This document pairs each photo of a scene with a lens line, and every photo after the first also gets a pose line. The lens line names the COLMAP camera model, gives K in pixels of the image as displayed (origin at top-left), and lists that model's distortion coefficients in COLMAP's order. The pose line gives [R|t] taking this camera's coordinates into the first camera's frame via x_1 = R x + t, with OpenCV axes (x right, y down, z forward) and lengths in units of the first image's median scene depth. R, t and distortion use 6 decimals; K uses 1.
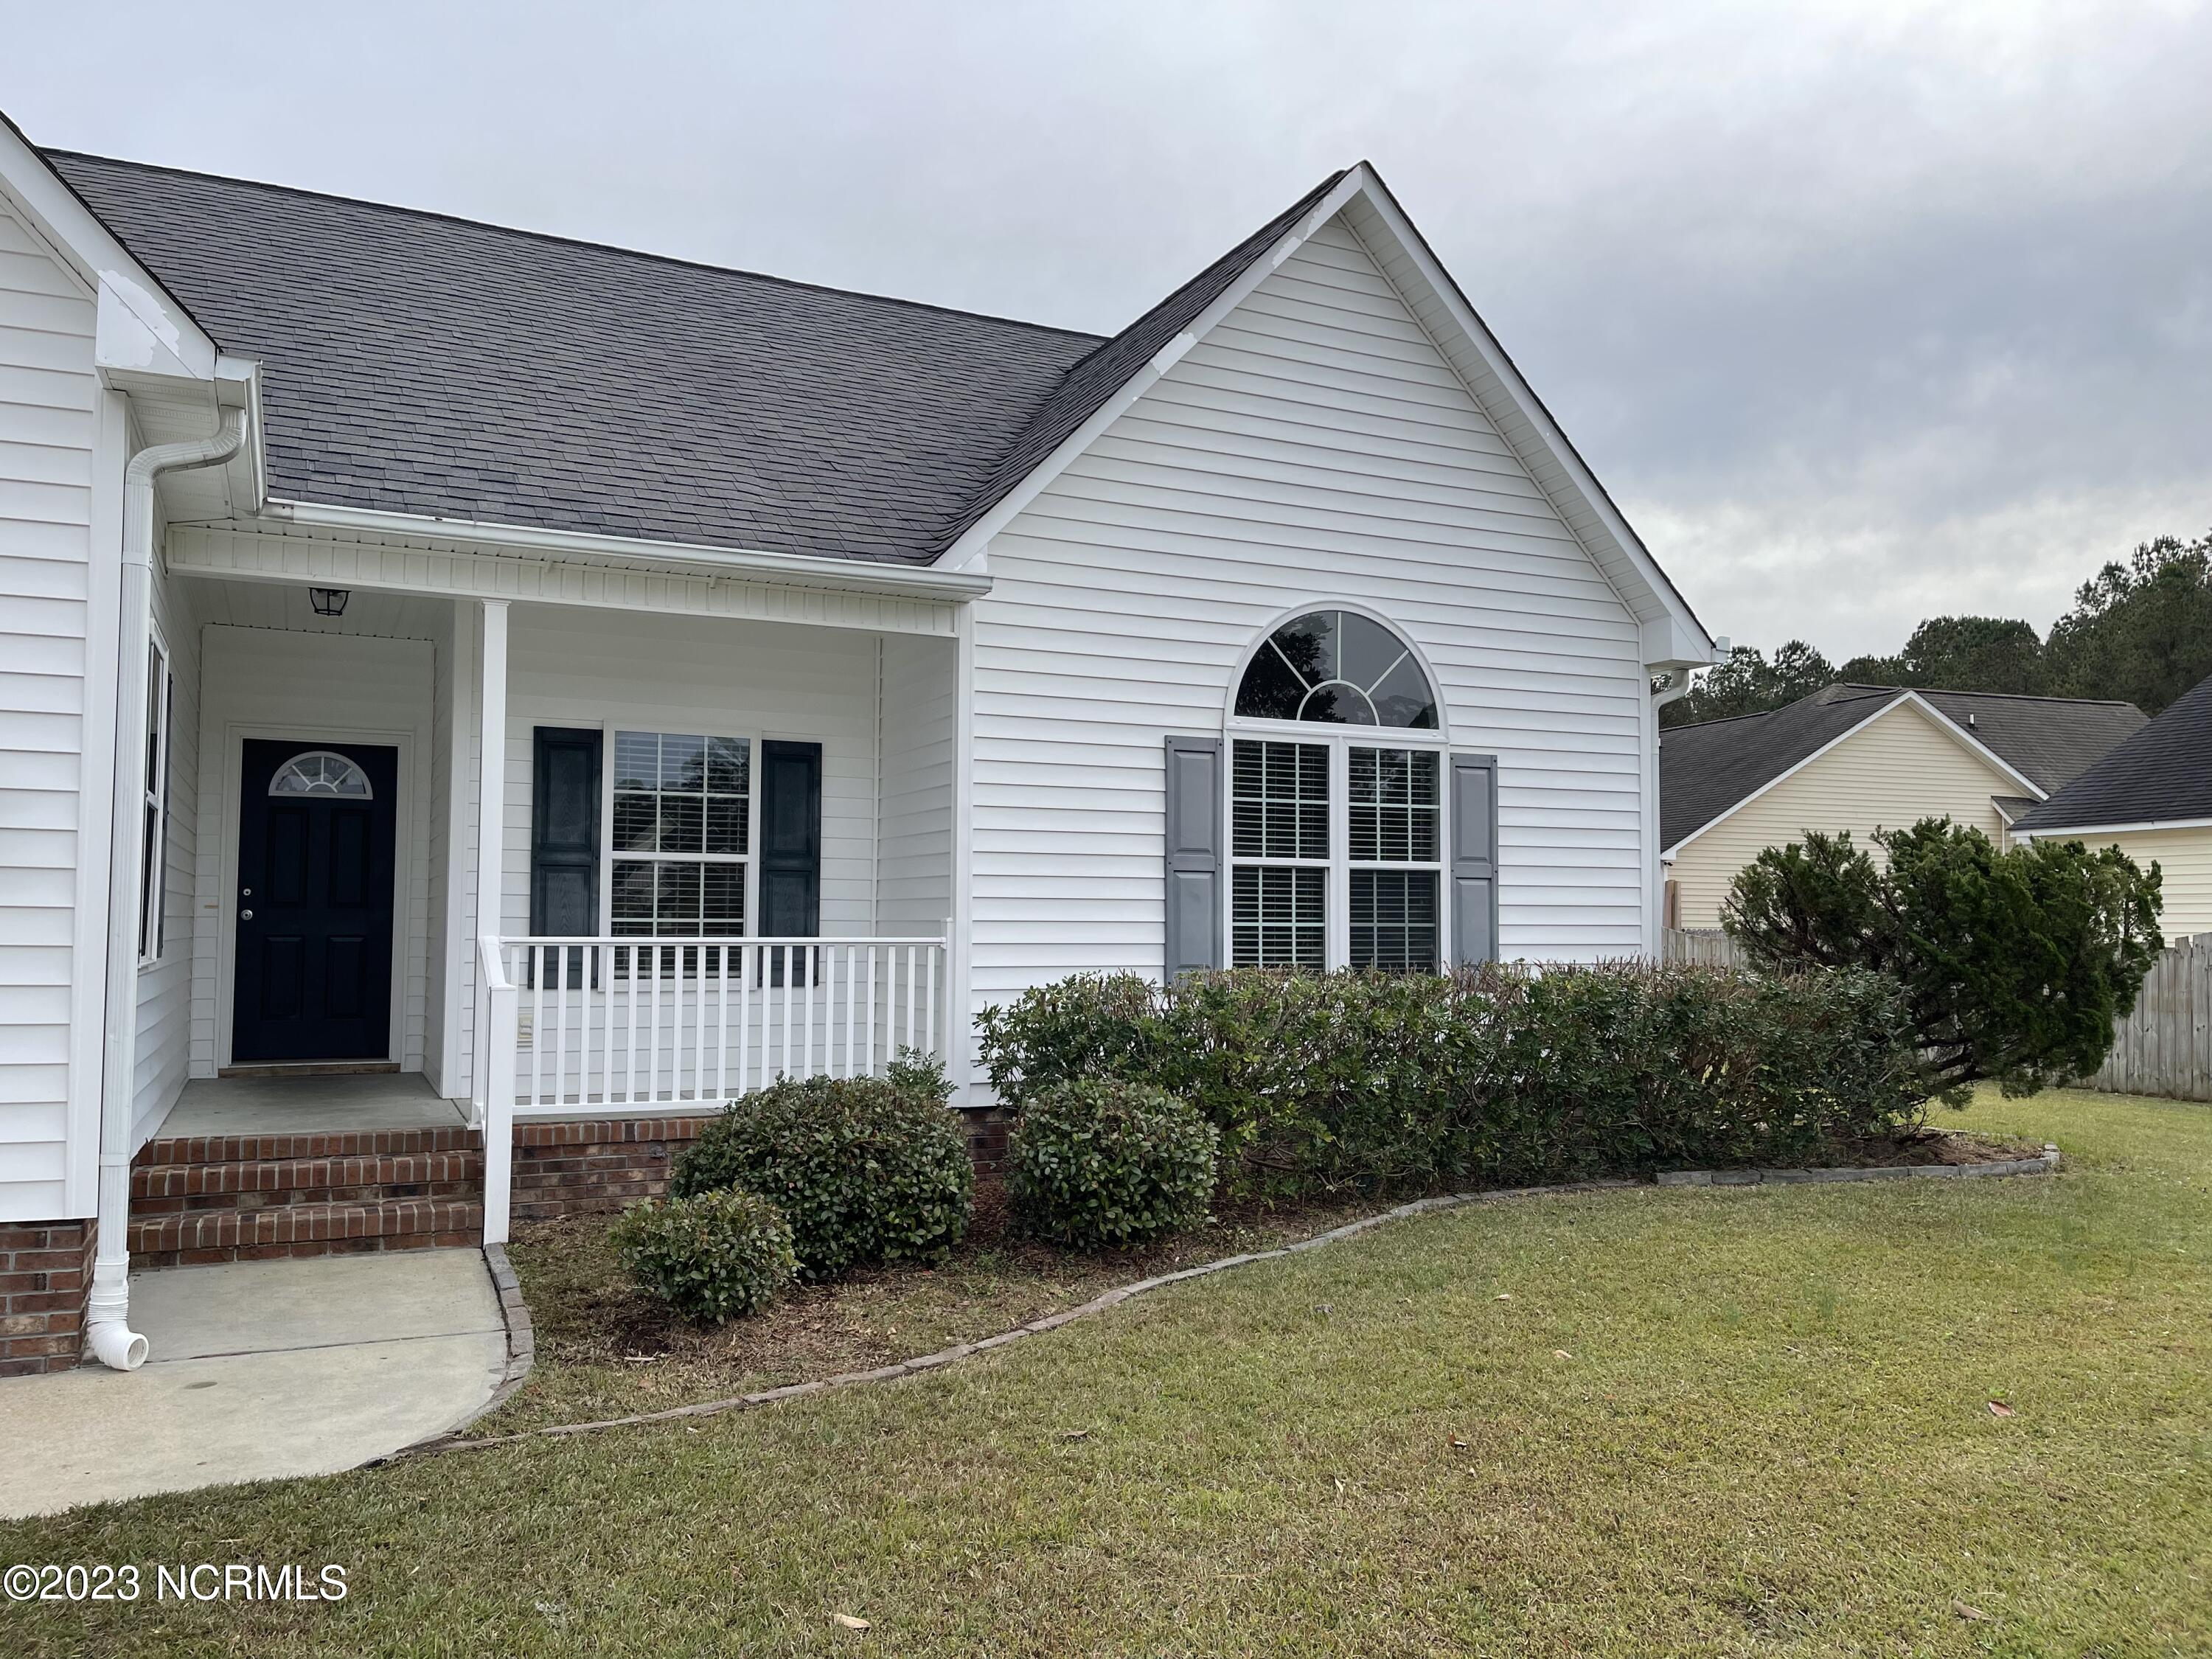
lens RADIAL K [[1662.6, 0, 1106.0], [0, 1662.6, 829.5], [0, 0, 1]] dist [0.080293, -0.095424]
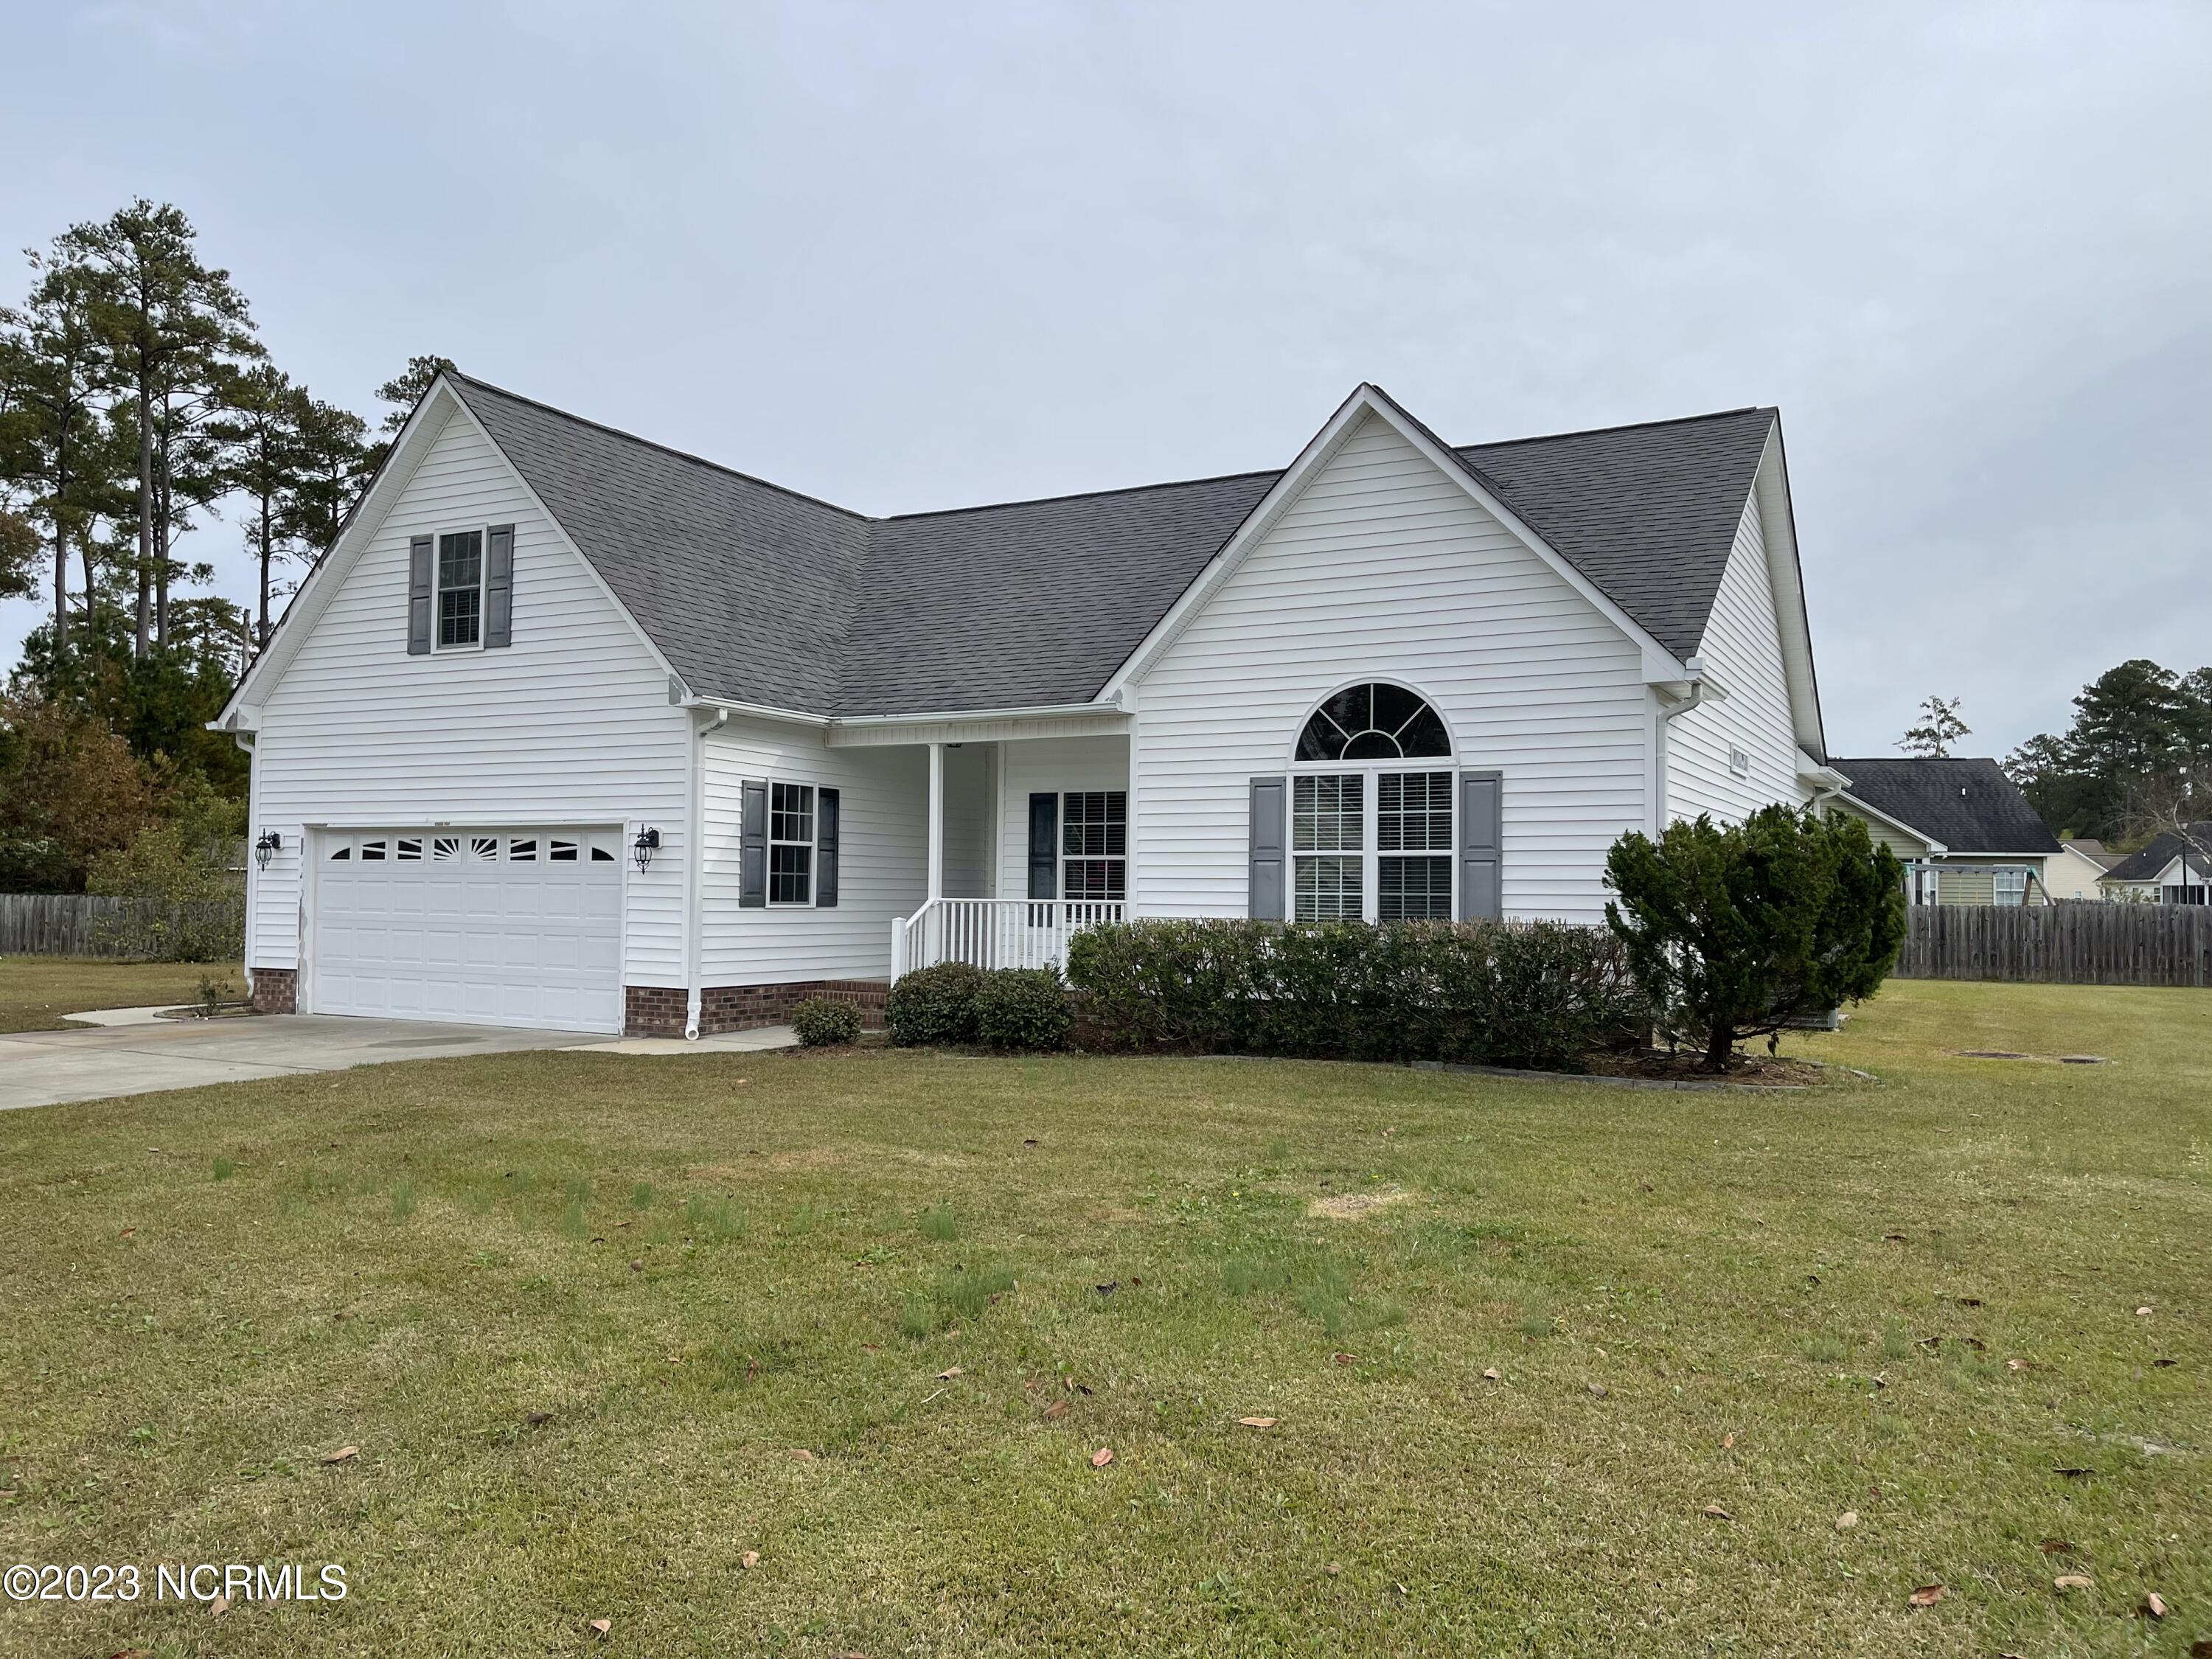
lens RADIAL K [[1662.6, 0, 1106.0], [0, 1662.6, 829.5], [0, 0, 1]] dist [0.080293, -0.095424]
pose [[0.573730, -0.032876, -0.818384, 1.233951], [0.038410, 0.999175, -0.013211, 0.010081], [0.818143, -0.023855, 0.574519, -0.051646]]
